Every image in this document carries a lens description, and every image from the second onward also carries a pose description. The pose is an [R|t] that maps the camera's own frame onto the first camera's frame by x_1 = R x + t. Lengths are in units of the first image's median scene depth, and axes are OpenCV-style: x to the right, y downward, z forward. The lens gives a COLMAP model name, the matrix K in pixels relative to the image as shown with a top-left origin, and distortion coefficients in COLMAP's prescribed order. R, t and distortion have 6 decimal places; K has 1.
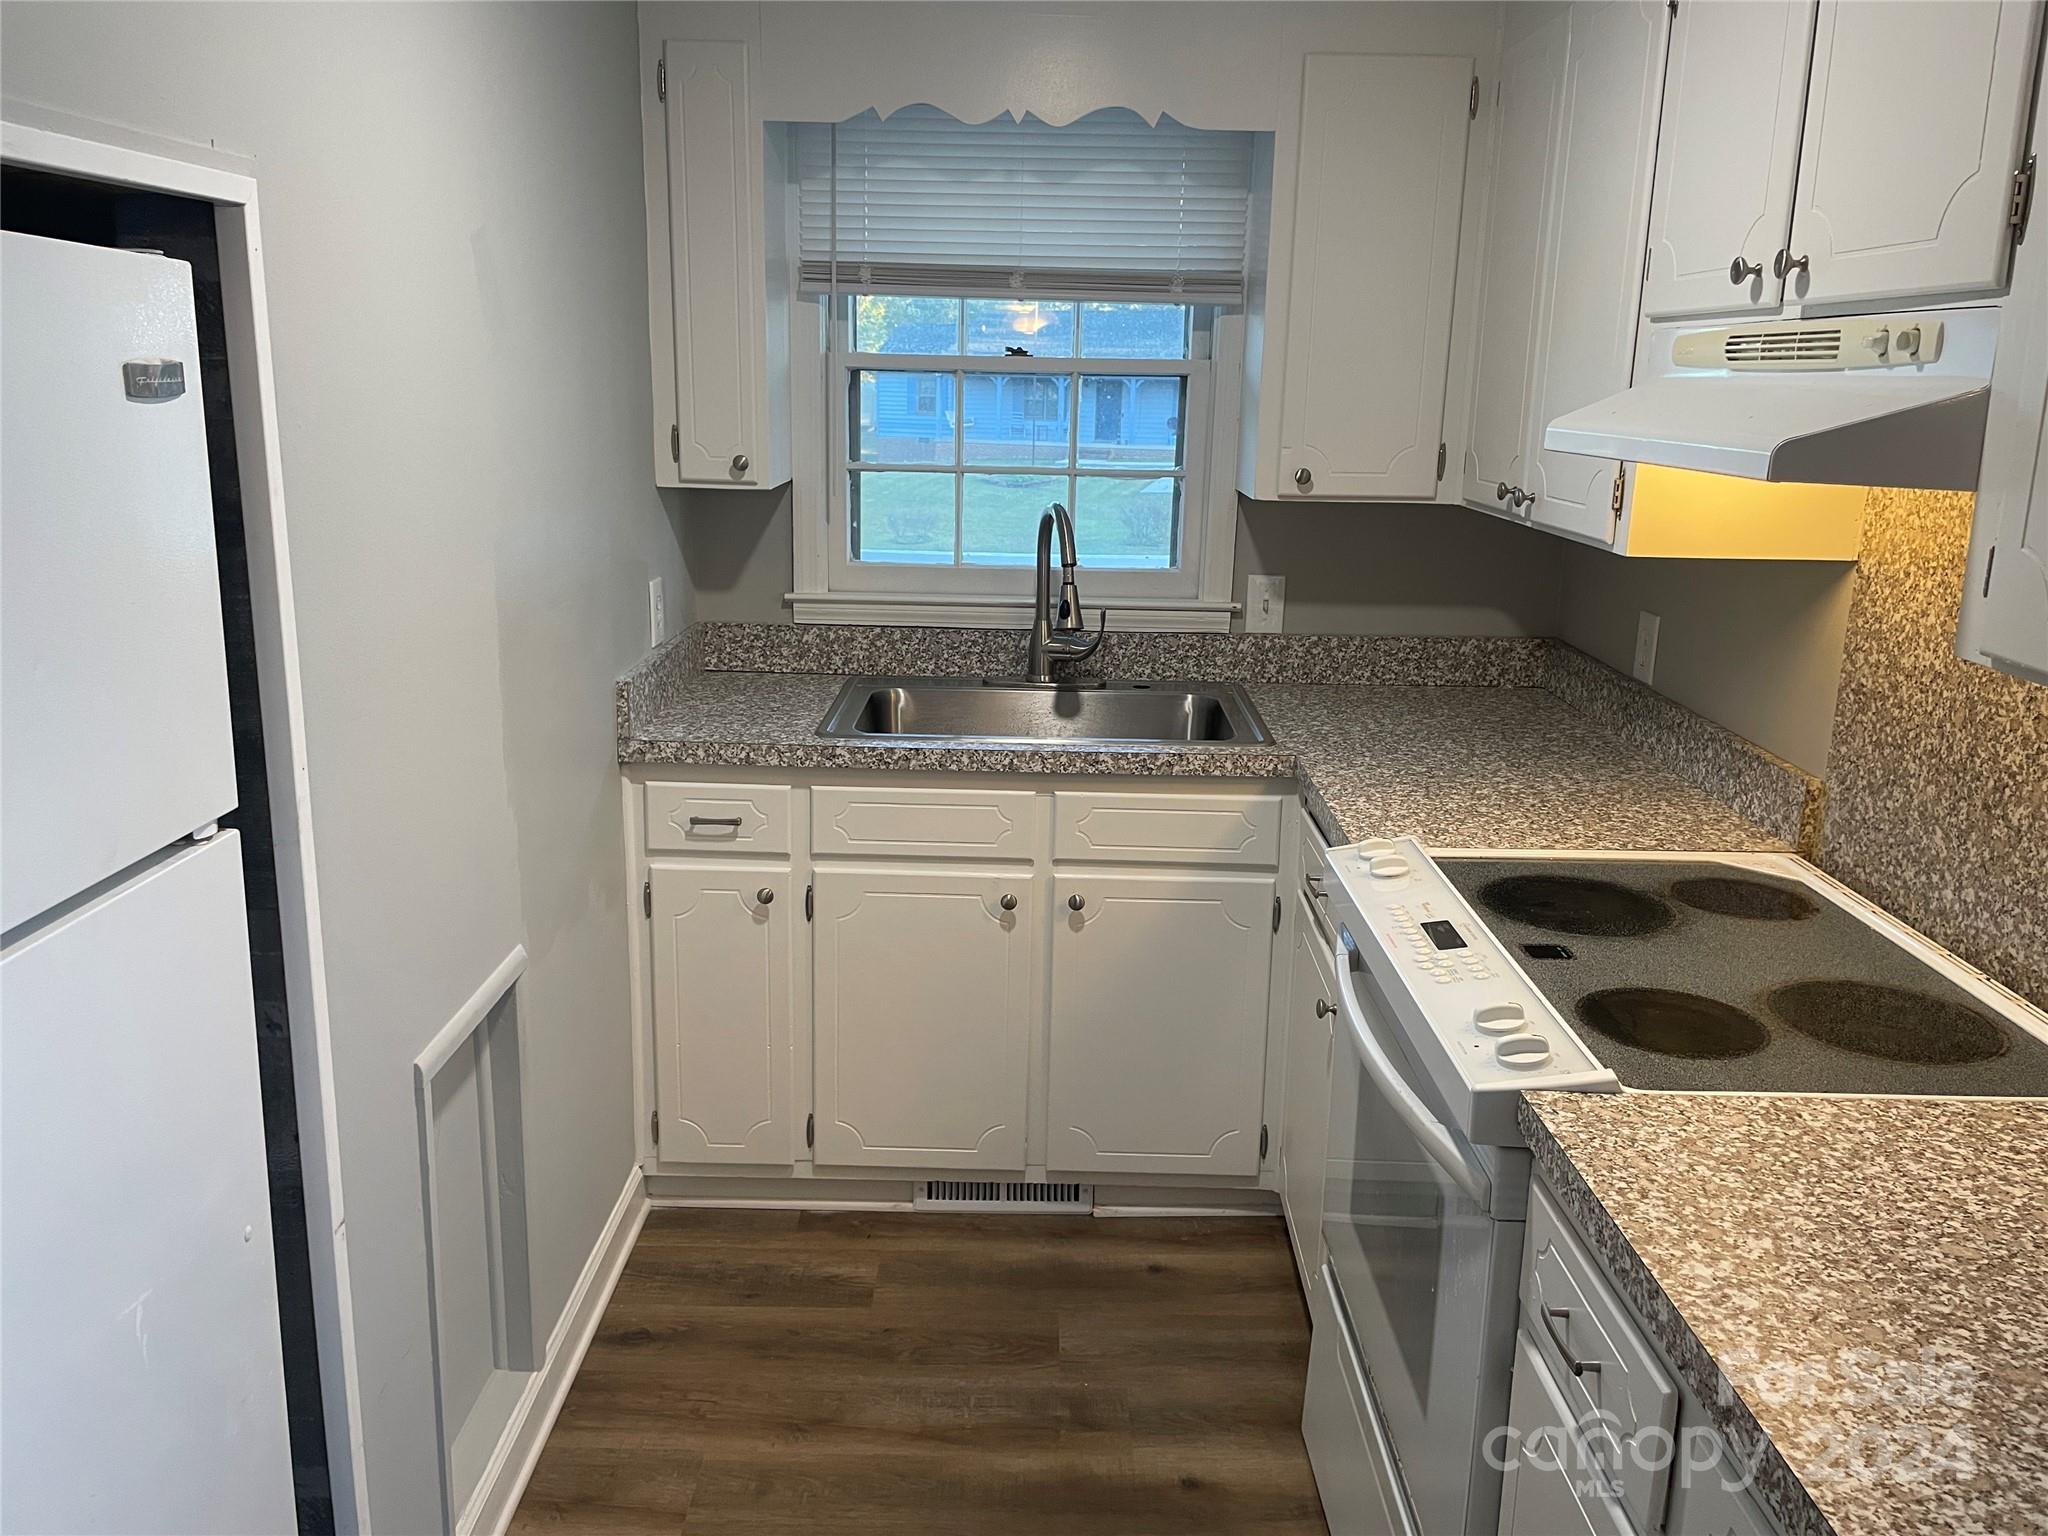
lens RADIAL K [[1545.3, 0, 1022.9], [0, 1545.3, 756.0], [0, 0, 1]] dist [0.066838, -0.082583]
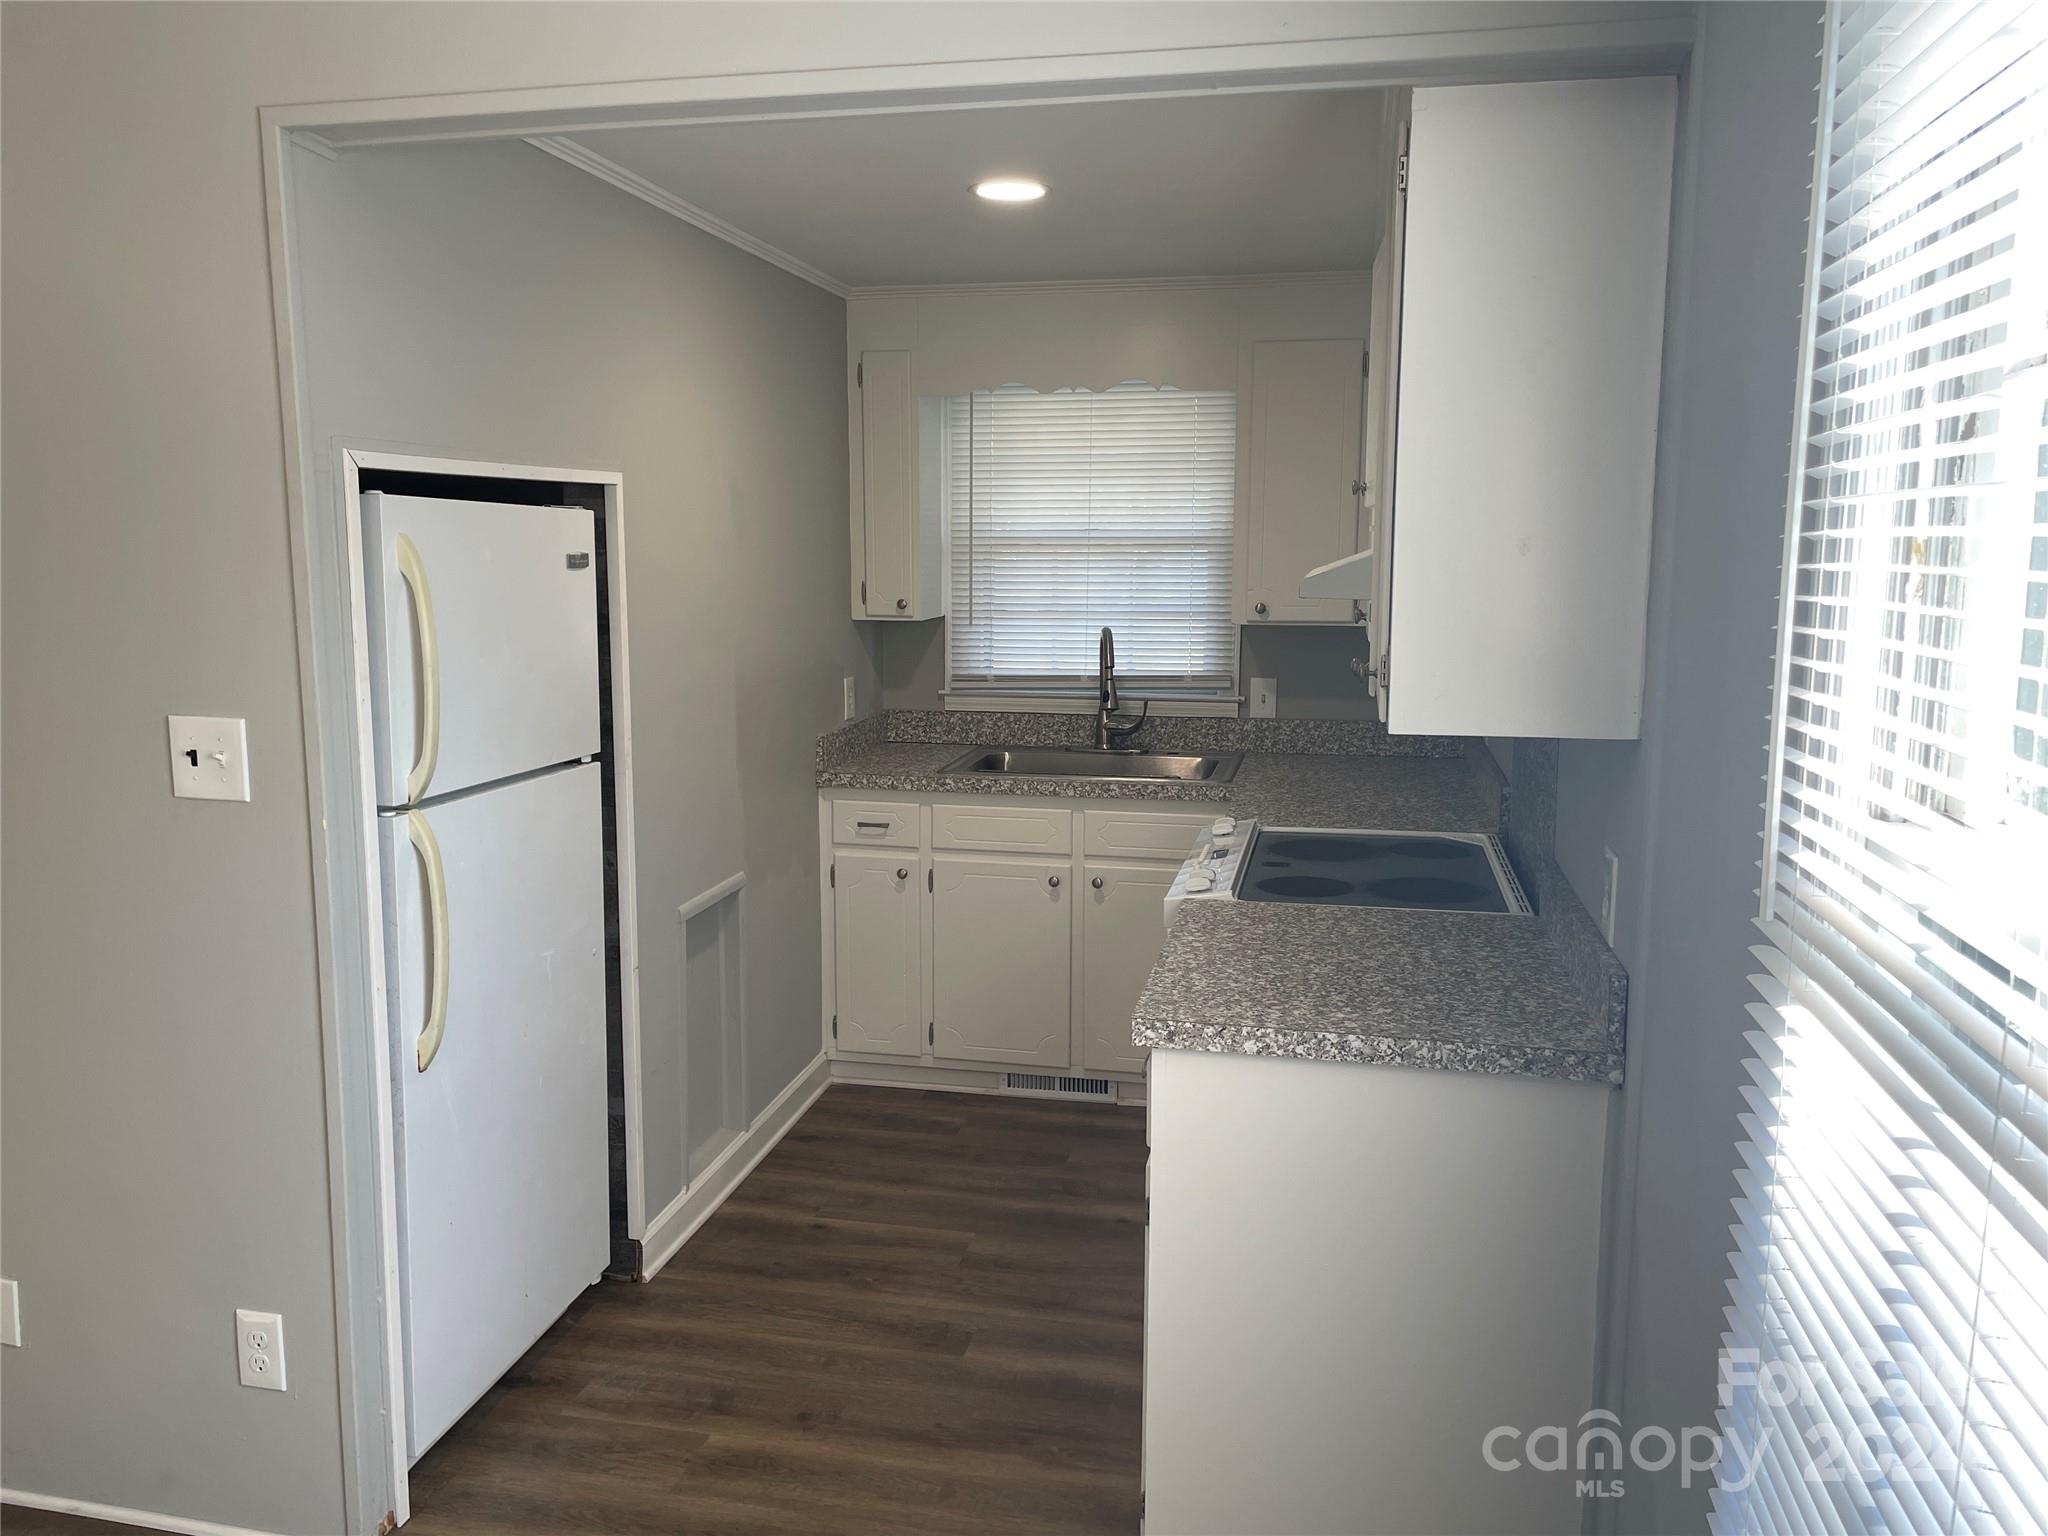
lens RADIAL K [[1545.3, 0, 1015.7], [0, 1545.3, 775.5], [0, 0, 1]] dist [0.066838, -0.082583]
pose [[0.978656, 0.010752, -0.205222, 0.257669], [-0.029043, 0.995843, -0.086329, 0.118444], [0.203441, 0.090446, 0.974901, -0.500257]]
